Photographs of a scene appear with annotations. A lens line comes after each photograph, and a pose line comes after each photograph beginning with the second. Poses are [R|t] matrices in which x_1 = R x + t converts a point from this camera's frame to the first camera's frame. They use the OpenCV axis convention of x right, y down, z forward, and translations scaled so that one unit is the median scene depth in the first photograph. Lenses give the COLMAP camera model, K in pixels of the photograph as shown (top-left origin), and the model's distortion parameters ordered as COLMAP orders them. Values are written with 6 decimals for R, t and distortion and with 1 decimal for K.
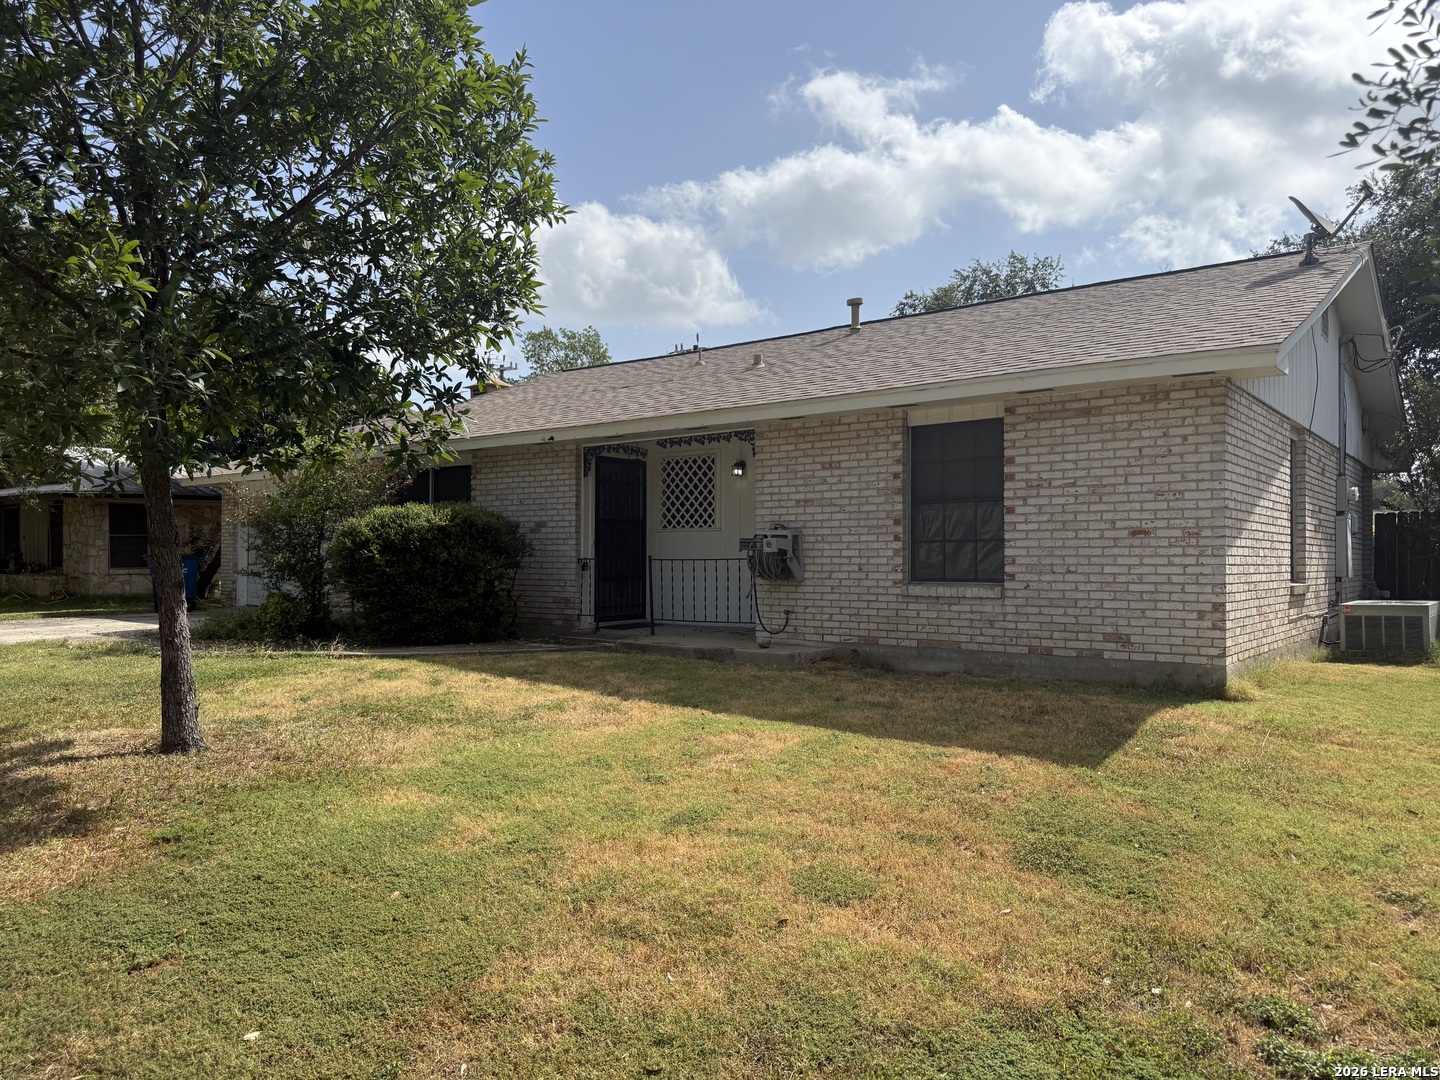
lens RADIAL K [[1008.1, 0, 720.0], [0, 1008.1, 540.0], [0, 0, 1]] dist [0.001346, 0.000165]
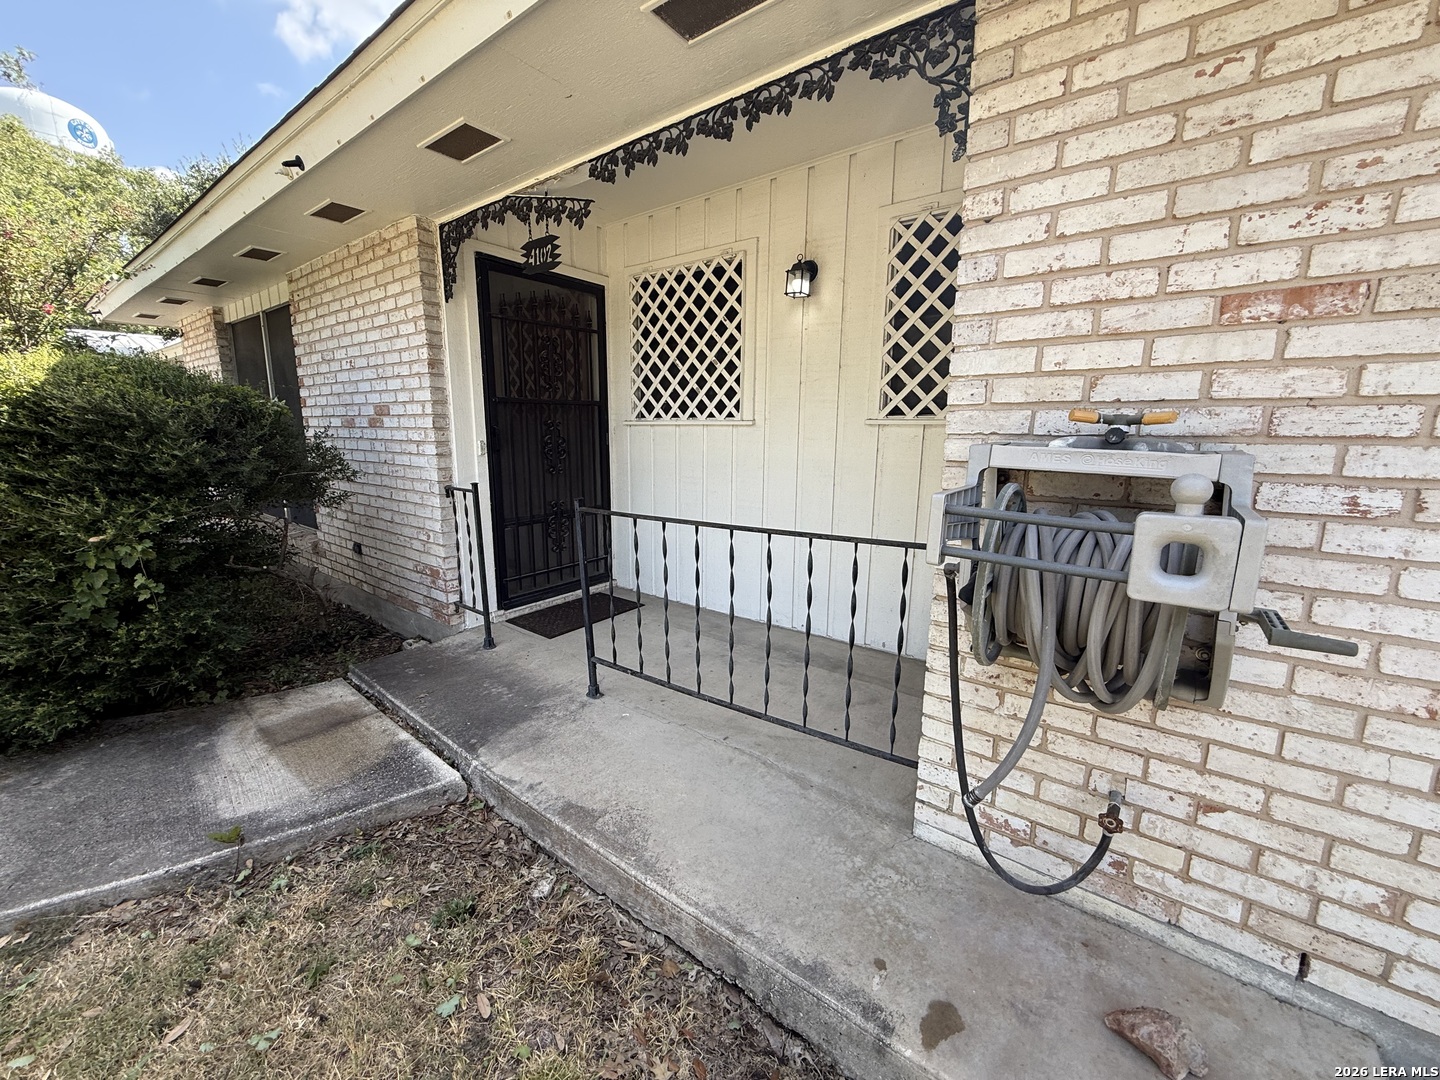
lens RADIAL K [[569.6, 0, 720.0], [0, 569.6, 540.0], [0, 0, 1]] dist [-0.000553, -0.000013]
pose [[0.999878, 0.002316, 0.015424, -0.018869], [-0.005487, 0.977919, 0.208914, -0.012386], [-0.014600, -0.208973, 0.977812, 0.720213]]
